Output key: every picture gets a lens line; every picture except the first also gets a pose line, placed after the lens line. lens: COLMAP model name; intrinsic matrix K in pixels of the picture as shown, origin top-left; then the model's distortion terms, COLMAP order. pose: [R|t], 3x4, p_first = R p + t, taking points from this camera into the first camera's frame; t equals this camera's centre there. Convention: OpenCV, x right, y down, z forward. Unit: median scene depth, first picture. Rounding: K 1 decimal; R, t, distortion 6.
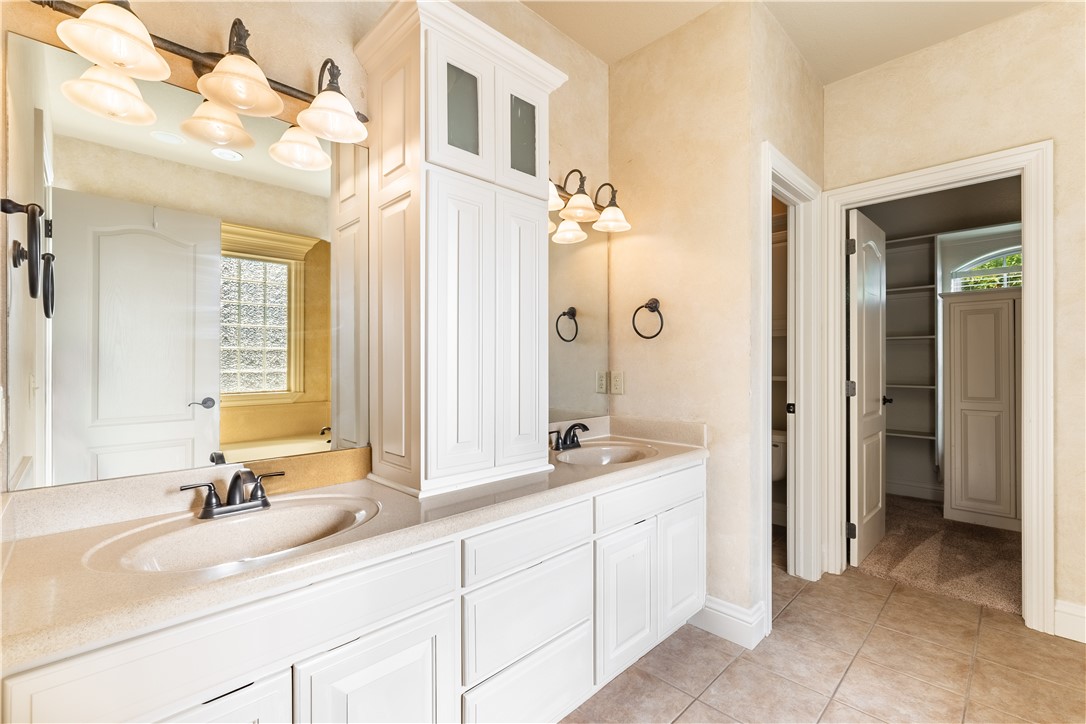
lens RADIAL K [[474.3, 0, 543.0], [0, 474.3, 362.0], [0, 0, 1]] dist [0.000345, -0.000130]
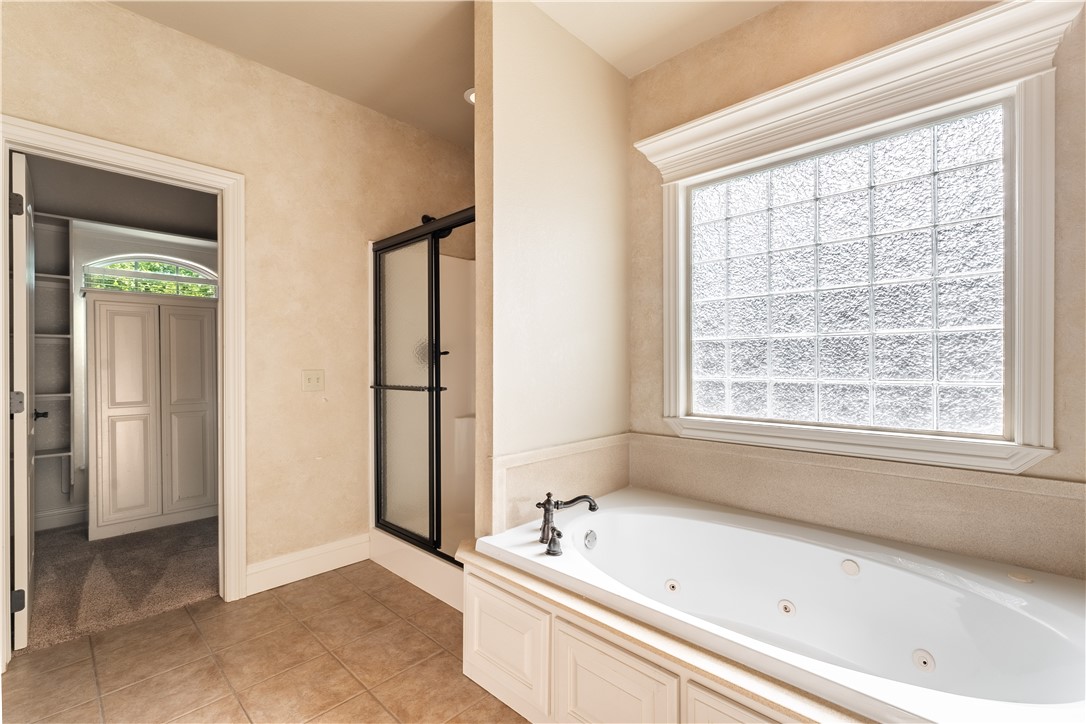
lens RADIAL K [[474.3, 0, 543.0], [0, 474.3, 362.0], [0, 0, 1]] dist [0.000345, -0.000130]
pose [[-0.042444, 0.005182, 0.999085, -0.104551], [0.002813, 0.999983, -0.005067, 0.001146], [-0.999095, 0.002595, -0.042458, 0.247131]]
